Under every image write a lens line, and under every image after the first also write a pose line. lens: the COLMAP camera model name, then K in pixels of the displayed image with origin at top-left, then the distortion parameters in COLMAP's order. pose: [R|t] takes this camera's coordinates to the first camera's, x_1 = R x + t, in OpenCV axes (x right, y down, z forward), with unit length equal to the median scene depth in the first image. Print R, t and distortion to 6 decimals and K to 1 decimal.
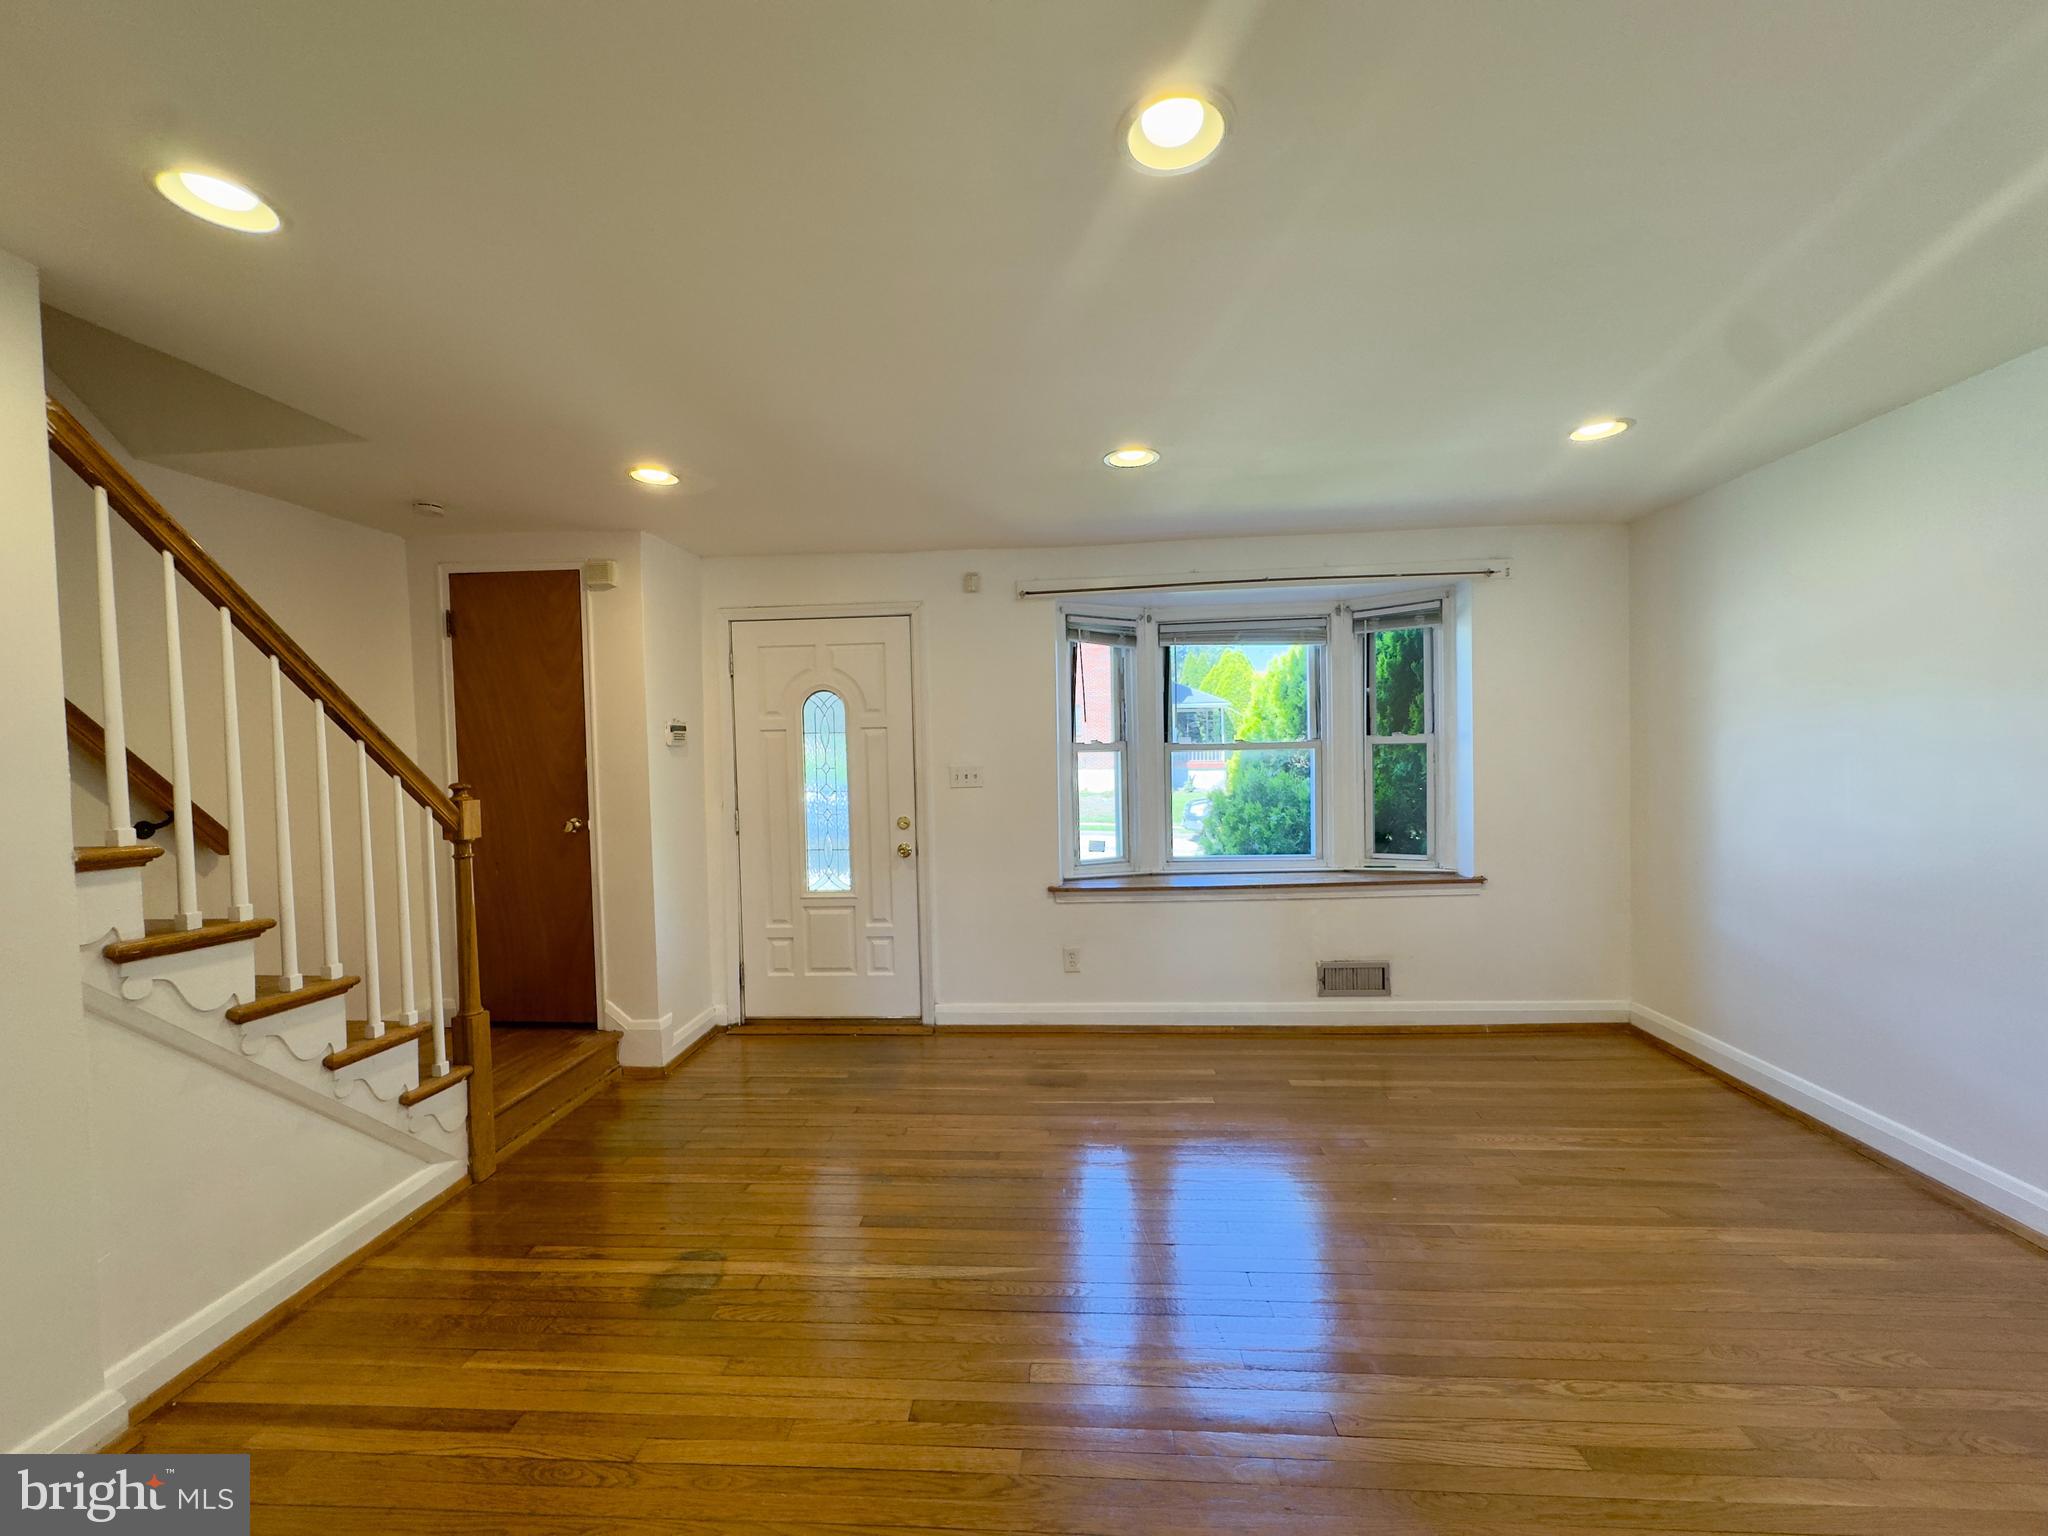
lens RADIAL K [[814.5, 0, 1022.2], [0, 814.5, 770.1], [0, 0, 1]] dist [-0.001260, -0.000623]
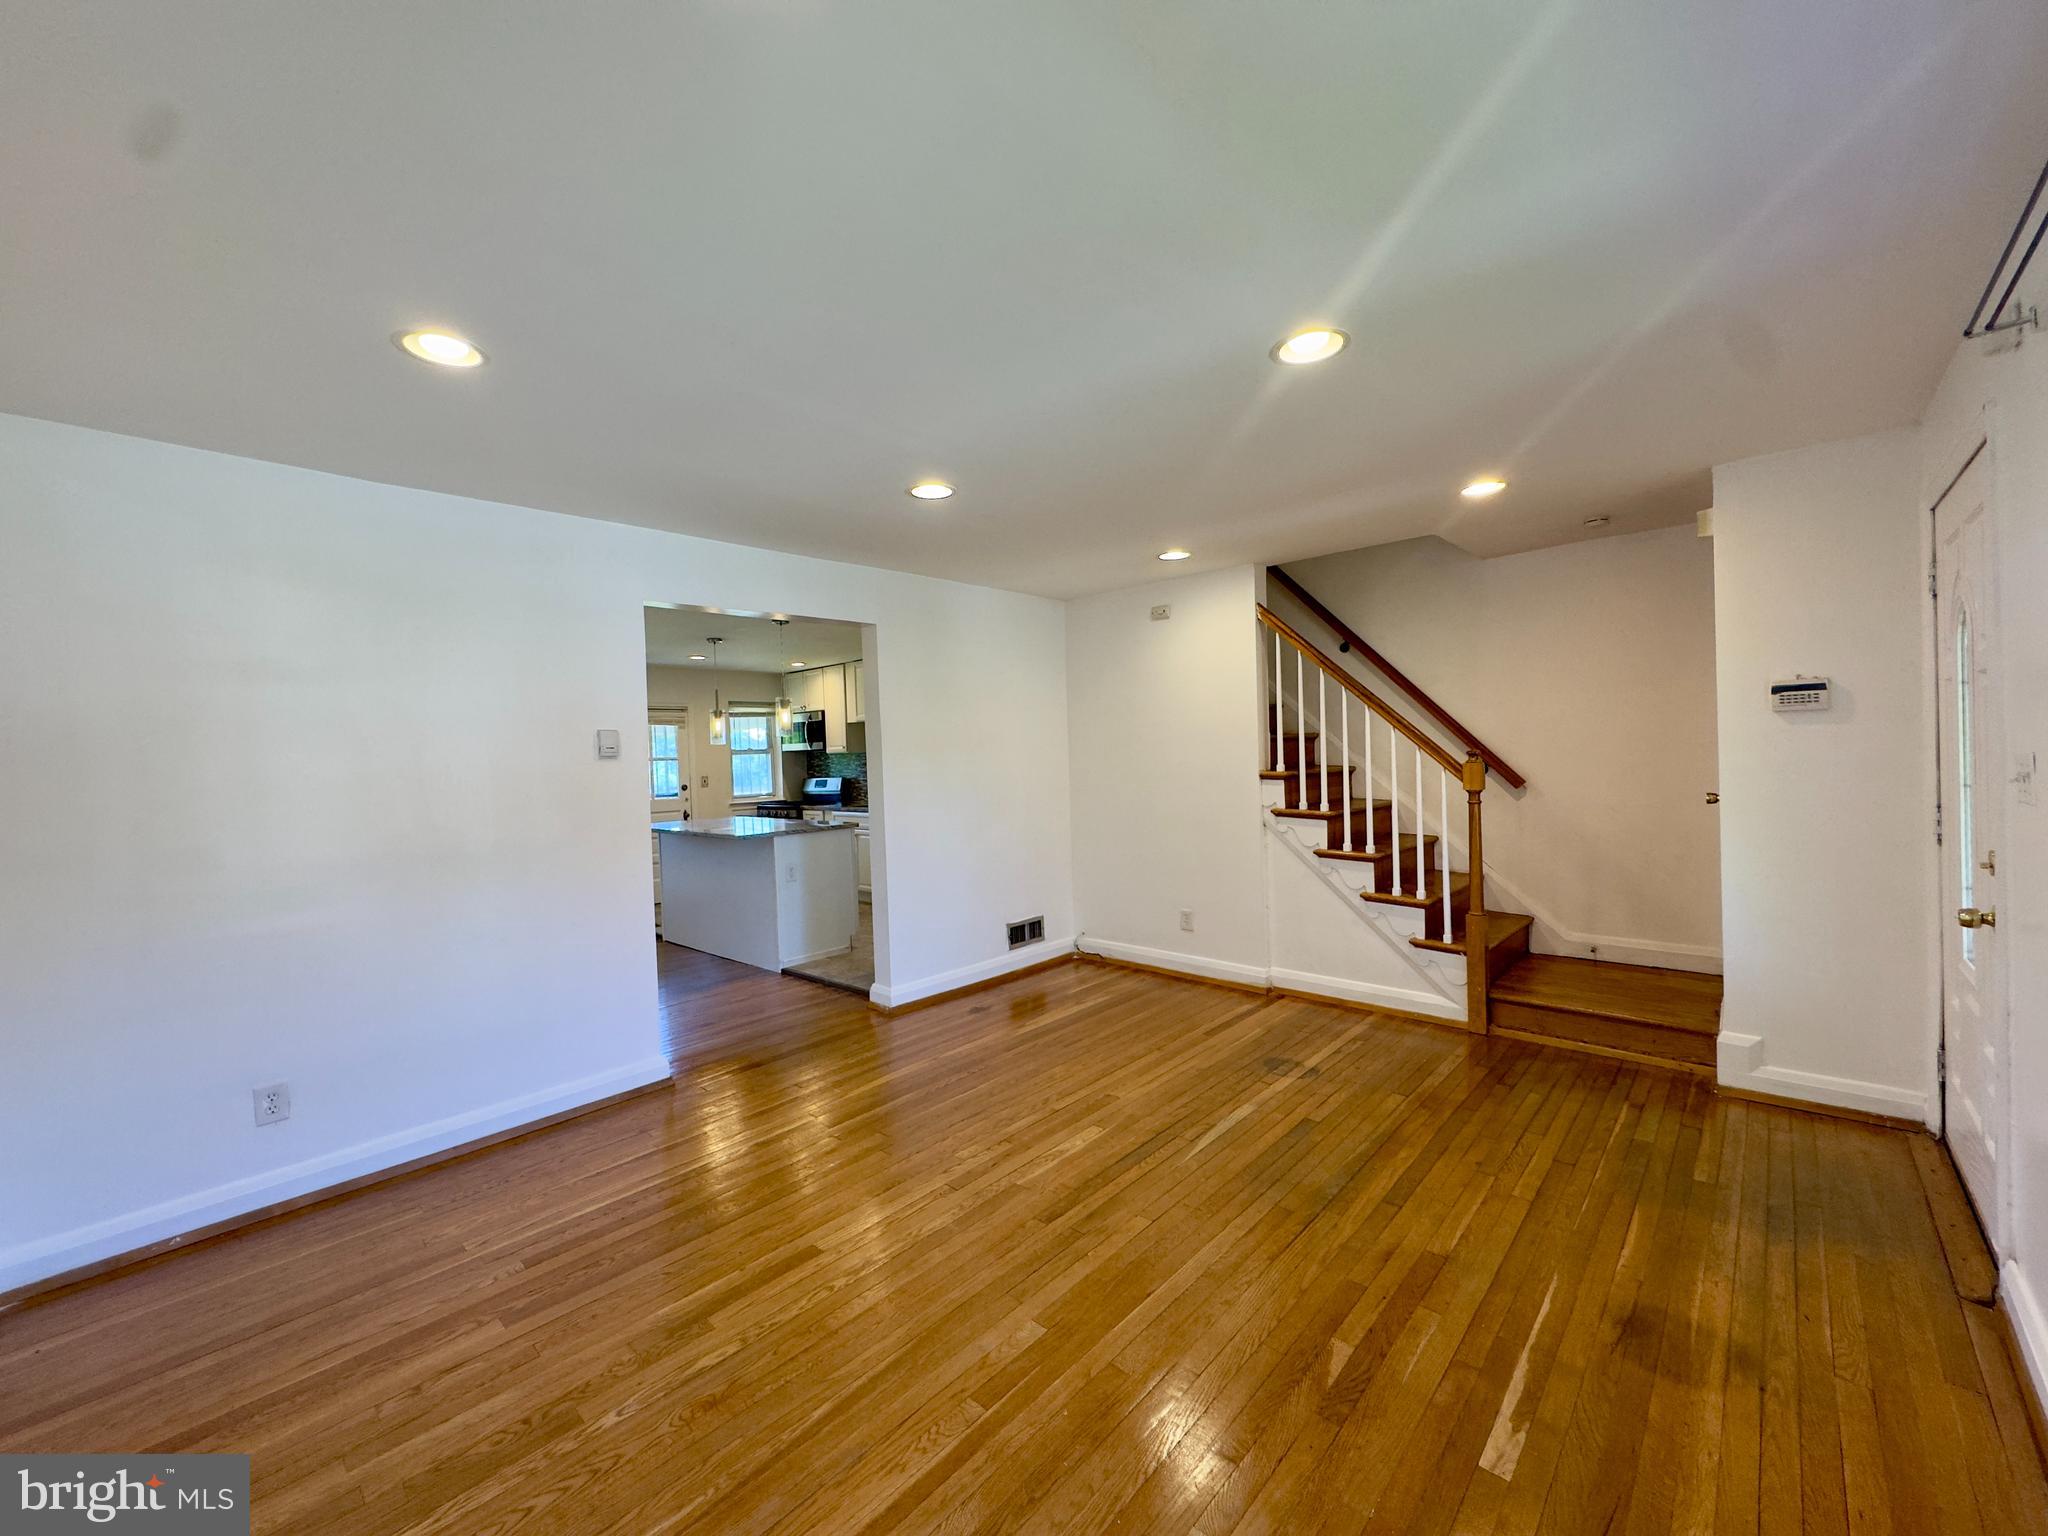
lens RADIAL K [[814.5, 0, 1022.2], [0, 814.5, 770.1], [0, 0, 1]] dist [-0.001260, -0.000623]
pose [[-0.628219, 0.063144, -0.775470, 0.727903], [0.026363, 0.997856, 0.059895, -0.044899], [0.777590, 0.017184, -0.628537, 1.033674]]
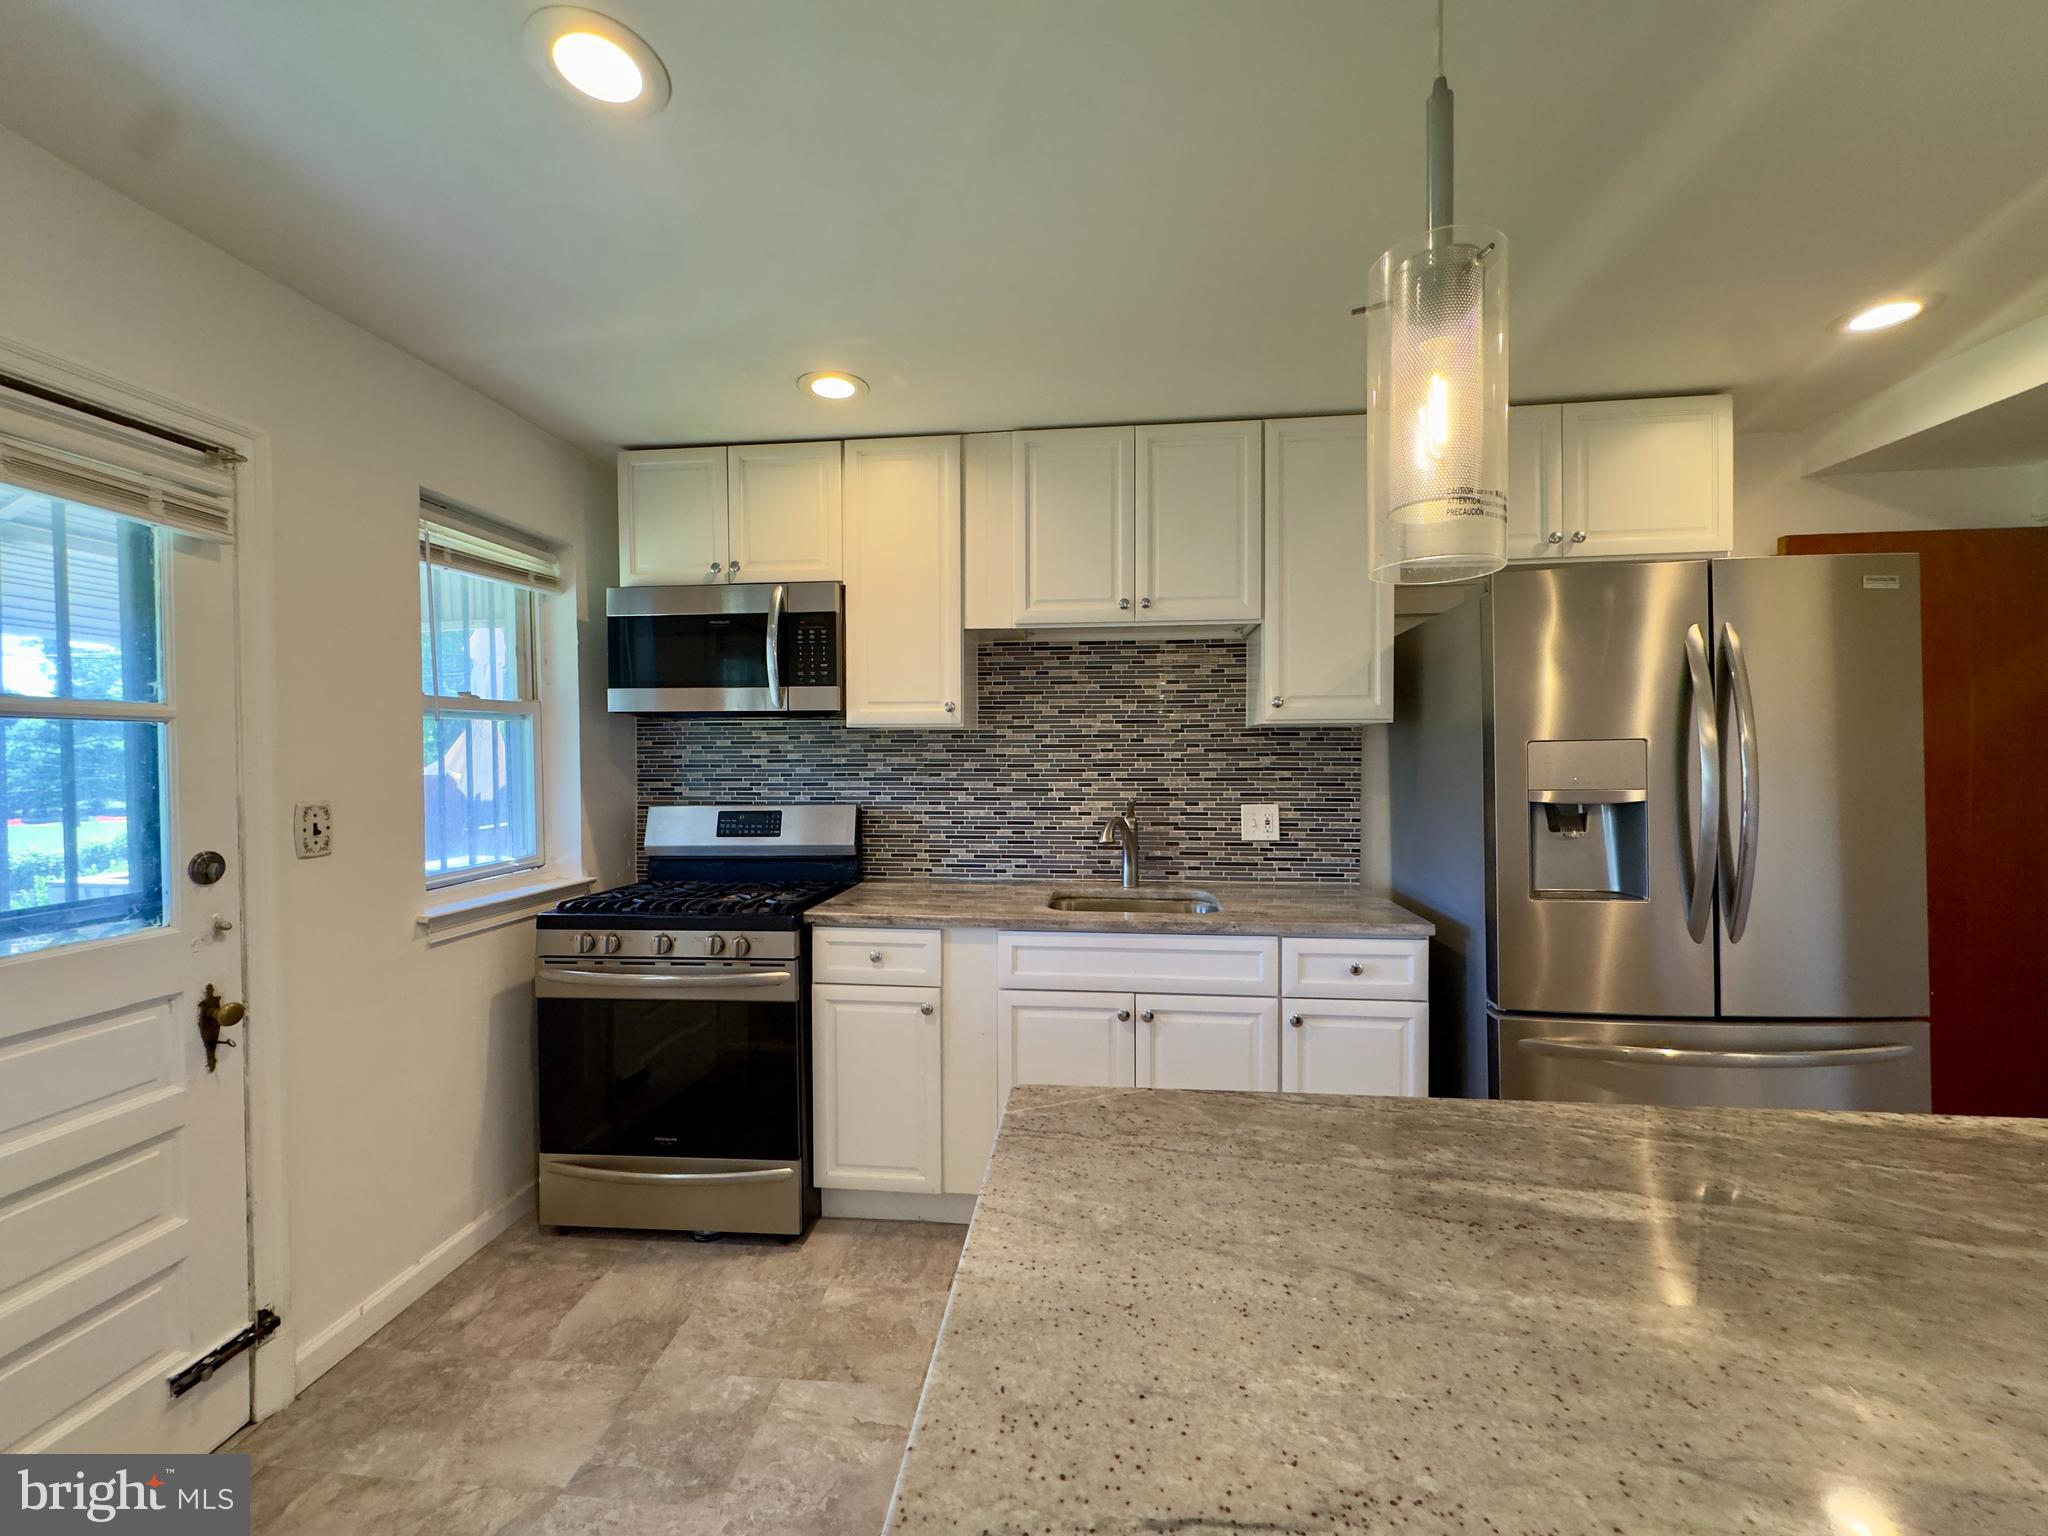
lens RADIAL K [[814.5, 0, 1022.2], [0, 814.5, 770.1], [0, 0, 1]] dist [-0.001260, -0.000623]
pose [[-0.029785, 0.048716, -0.998368, -0.107731], [-0.027865, 0.998383, 0.049548, 0.039033], [0.999168, 0.029295, -0.028379, -0.868100]]
